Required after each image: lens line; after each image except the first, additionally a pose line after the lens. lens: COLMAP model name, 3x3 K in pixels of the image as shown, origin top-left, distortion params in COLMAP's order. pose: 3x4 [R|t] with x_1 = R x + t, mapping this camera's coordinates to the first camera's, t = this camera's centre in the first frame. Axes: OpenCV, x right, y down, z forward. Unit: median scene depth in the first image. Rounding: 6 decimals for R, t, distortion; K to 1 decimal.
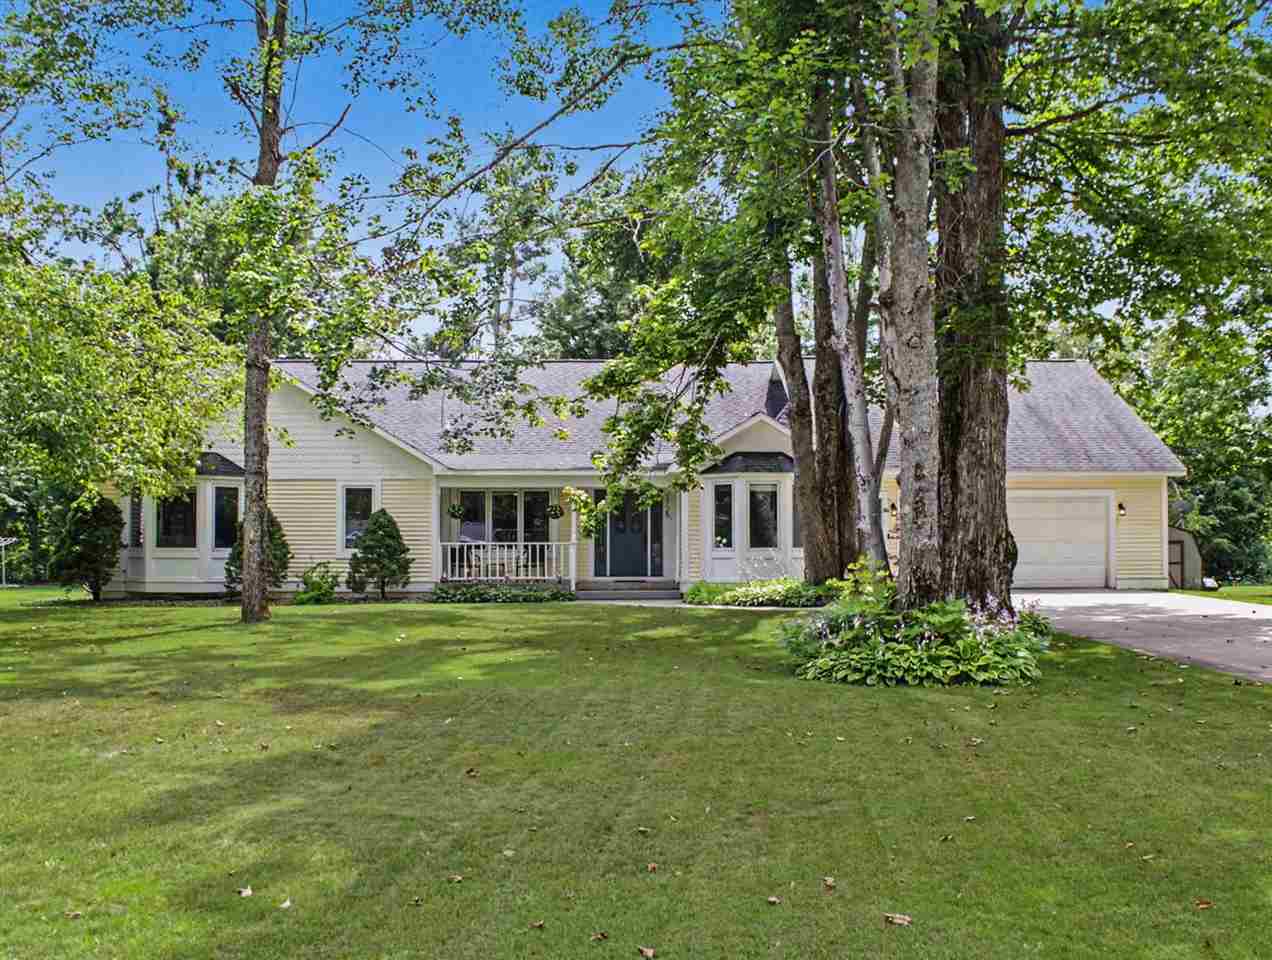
lens RADIAL K [[1211.4, 0, 636.0], [0, 1211.4, 480.0], [0, 0, 1]] dist [-0.096113, -0.020917]
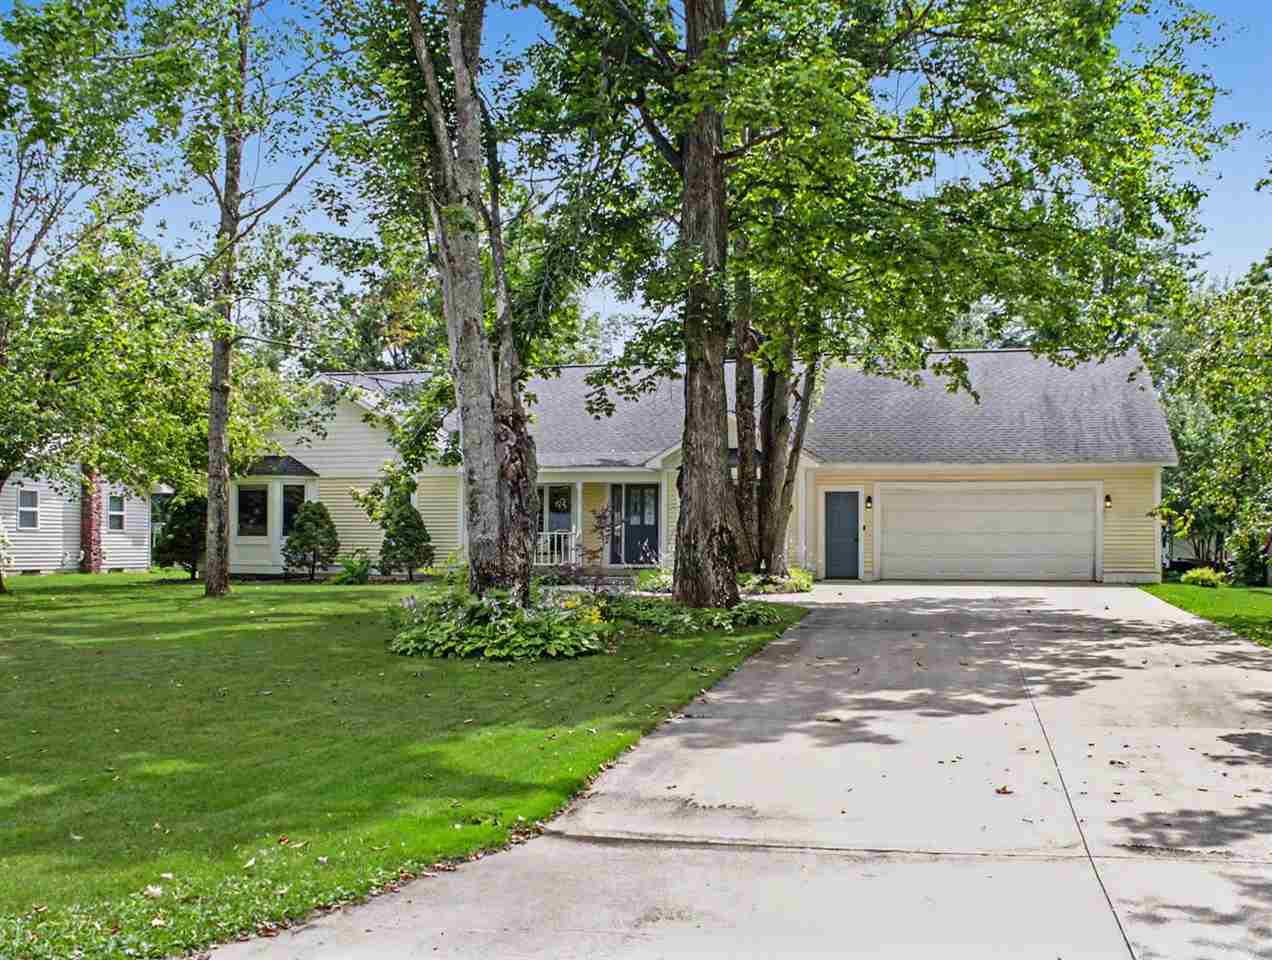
lens RADIAL K [[1182.1, 0, 635.9], [0, 1182.1, 442.7], [0, 0, 1]] dist [-0.060861, -0.000677]
pose [[0.962539, -0.016588, -0.270634, 0.305453], [0.010633, 0.999668, -0.023456, -0.004983], [0.270933, 0.019699, 0.962396, -0.028981]]
